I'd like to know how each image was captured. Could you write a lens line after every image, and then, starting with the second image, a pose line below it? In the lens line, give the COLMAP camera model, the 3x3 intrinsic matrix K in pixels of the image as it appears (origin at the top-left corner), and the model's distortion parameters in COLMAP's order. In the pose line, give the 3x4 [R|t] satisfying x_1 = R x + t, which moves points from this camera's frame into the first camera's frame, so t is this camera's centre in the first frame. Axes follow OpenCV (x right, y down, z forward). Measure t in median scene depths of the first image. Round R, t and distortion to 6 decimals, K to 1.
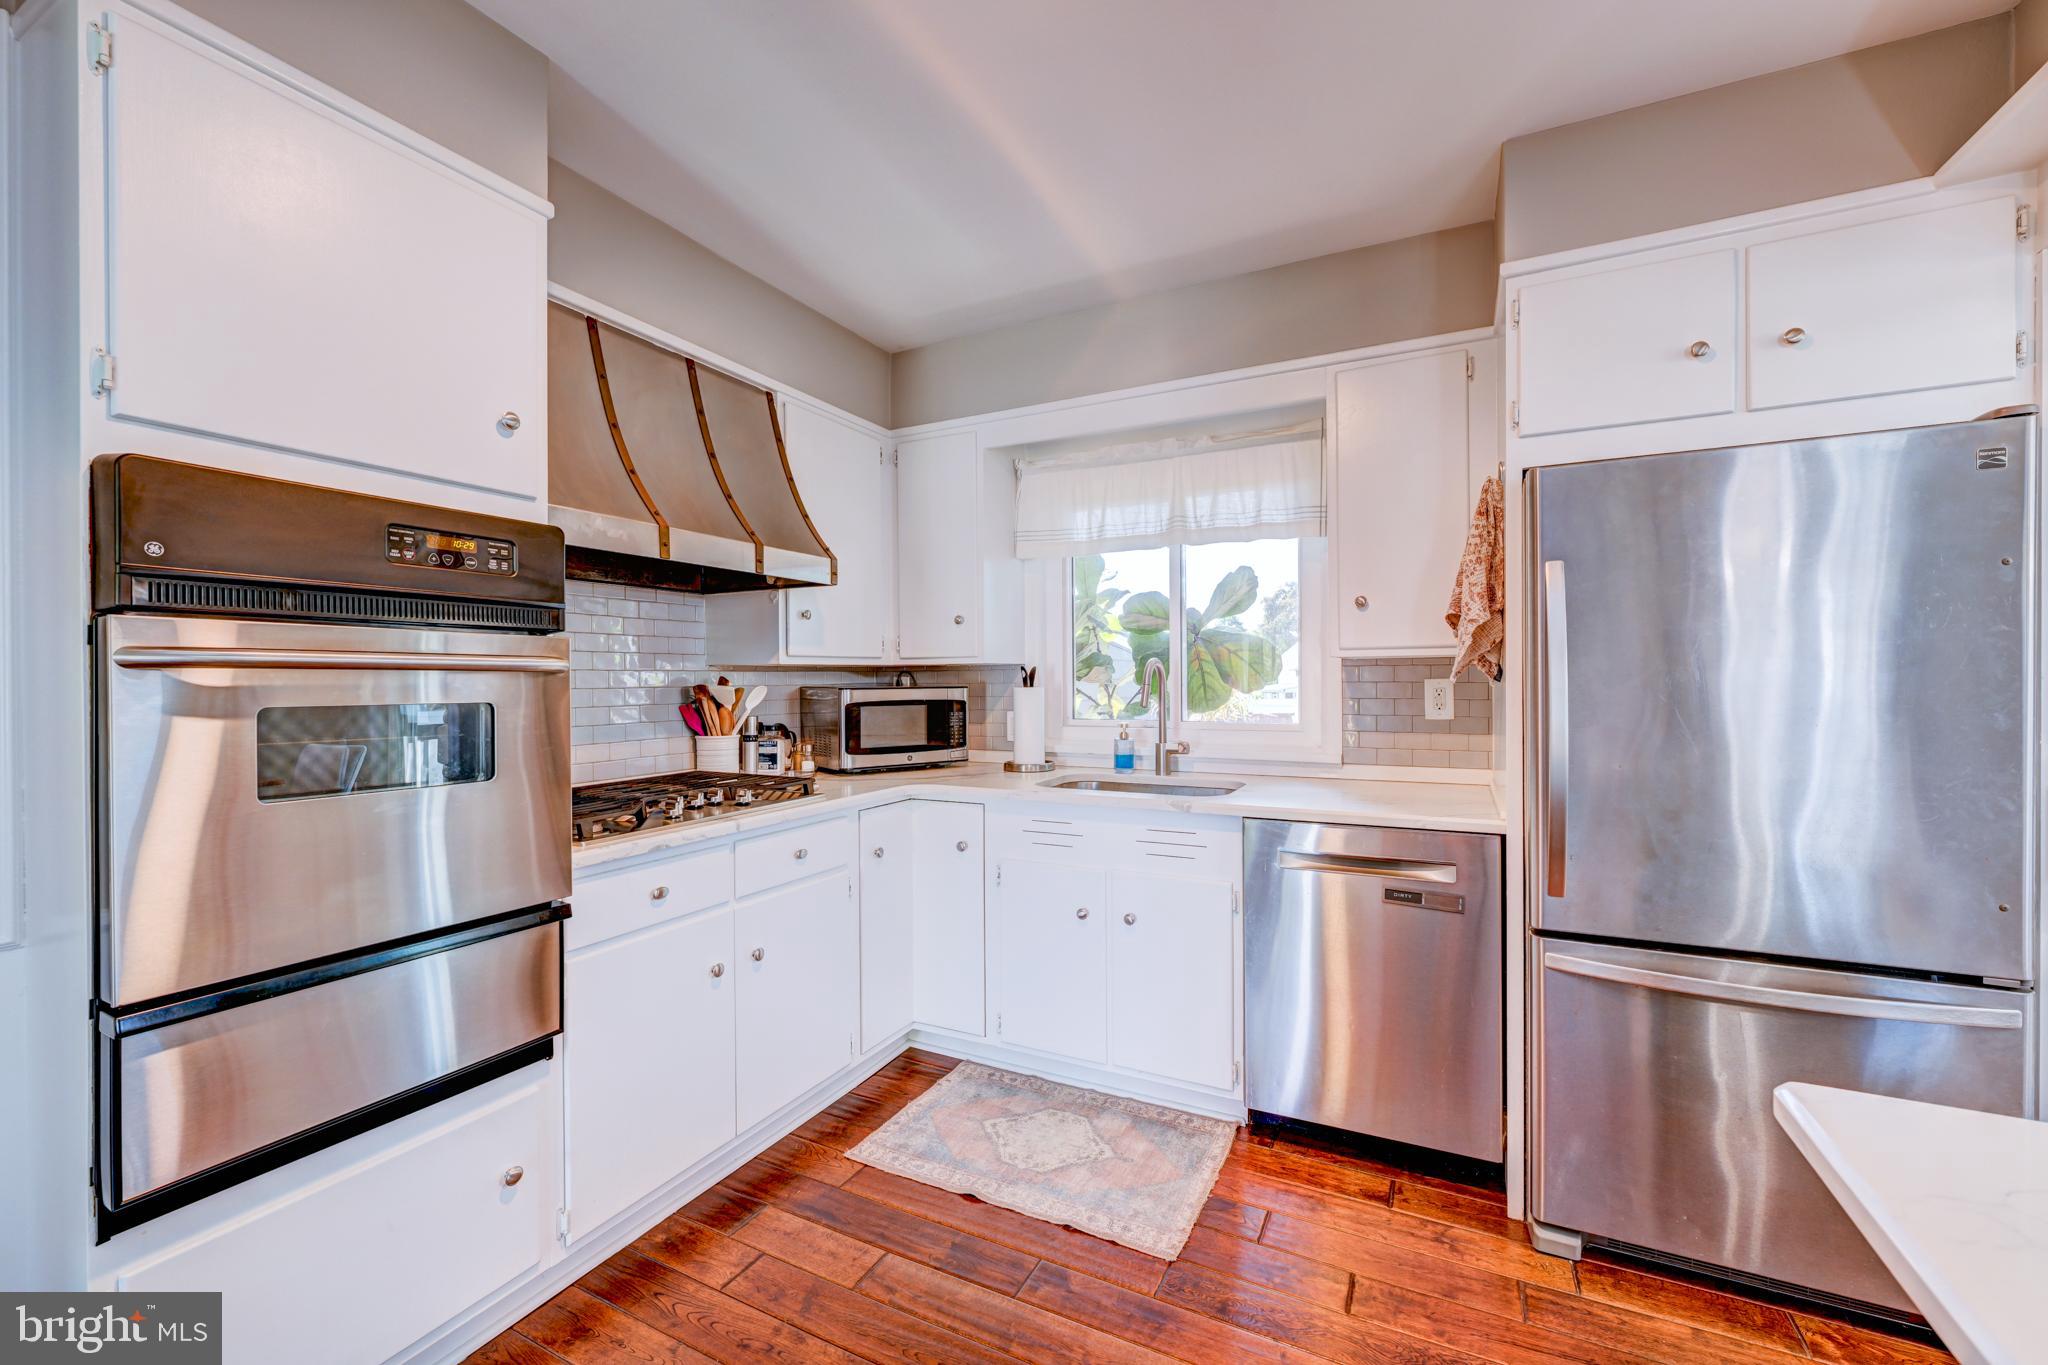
lens RADIAL K [[825.3, 0, 1024.0], [0, 825.3, 682.5], [0, 0, 1]] dist [0.001924, 0.000201]
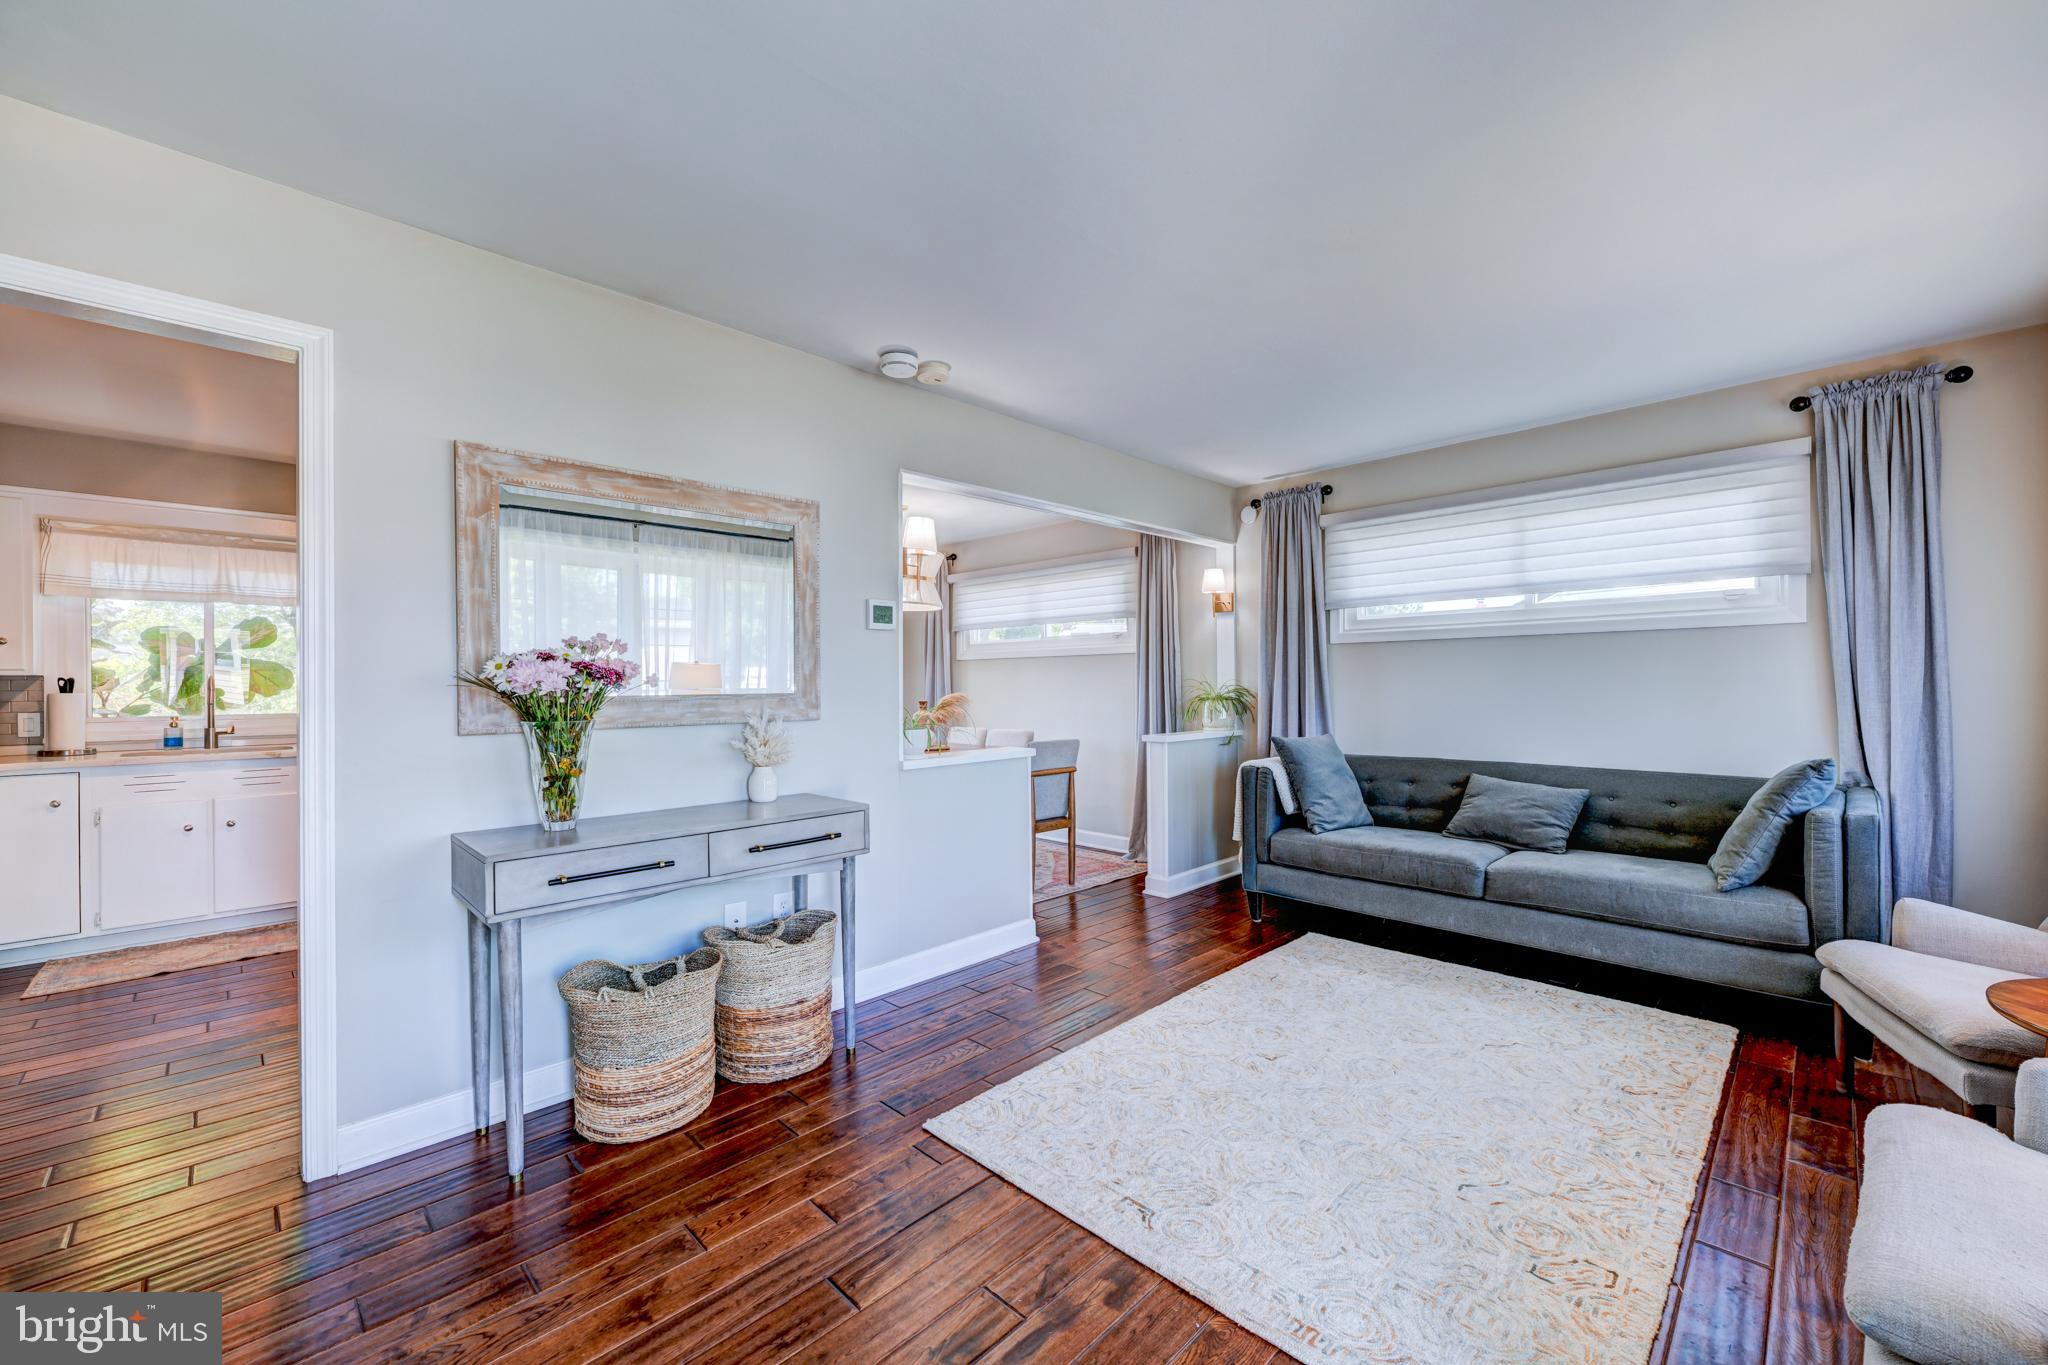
lens RADIAL K [[810.8, 0, 1023.8], [0, 810.8, 686.1], [0, 0, 1]] dist [-0.001448, -0.000113]
pose [[0.313187, 0.004478, 0.949681, -0.811873], [0.004605, 0.999970, -0.006234, 0.011370], [-0.949680, 0.006326, 0.313157, -0.940600]]
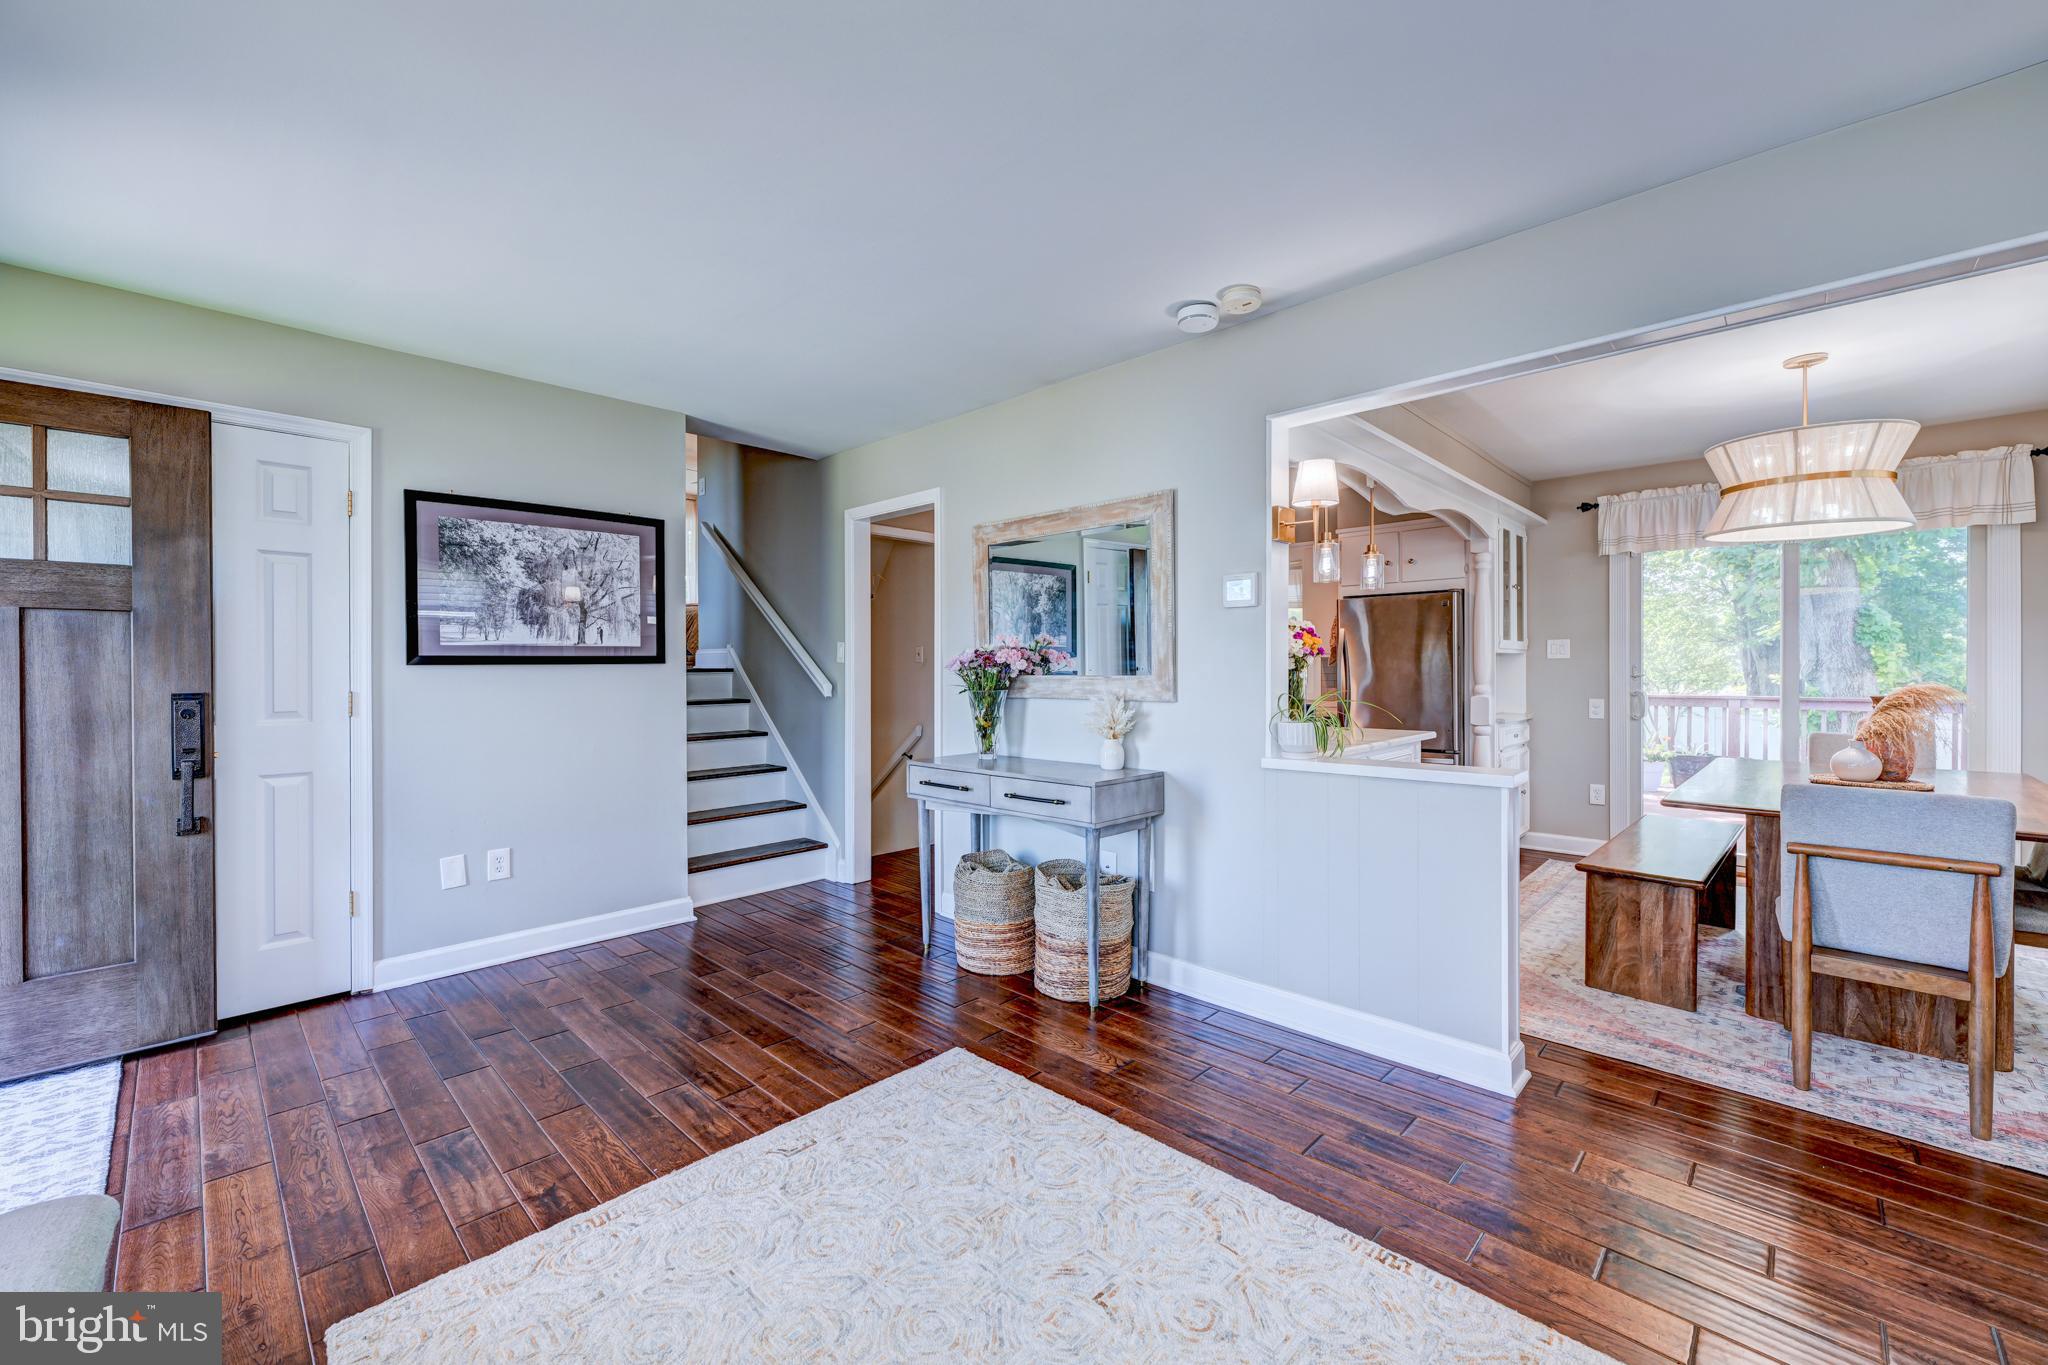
lens RADIAL K [[802.9, 0, 1019.1], [0, 802.9, 668.5], [0, 0, 1]] dist [-0.000625, 0.000122]
pose [[0.955454, 0.004589, -0.295105, 0.219089], [-0.002917, 0.999977, 0.006108, -0.003094], [0.295127, -0.004975, 0.955445, -1.435165]]
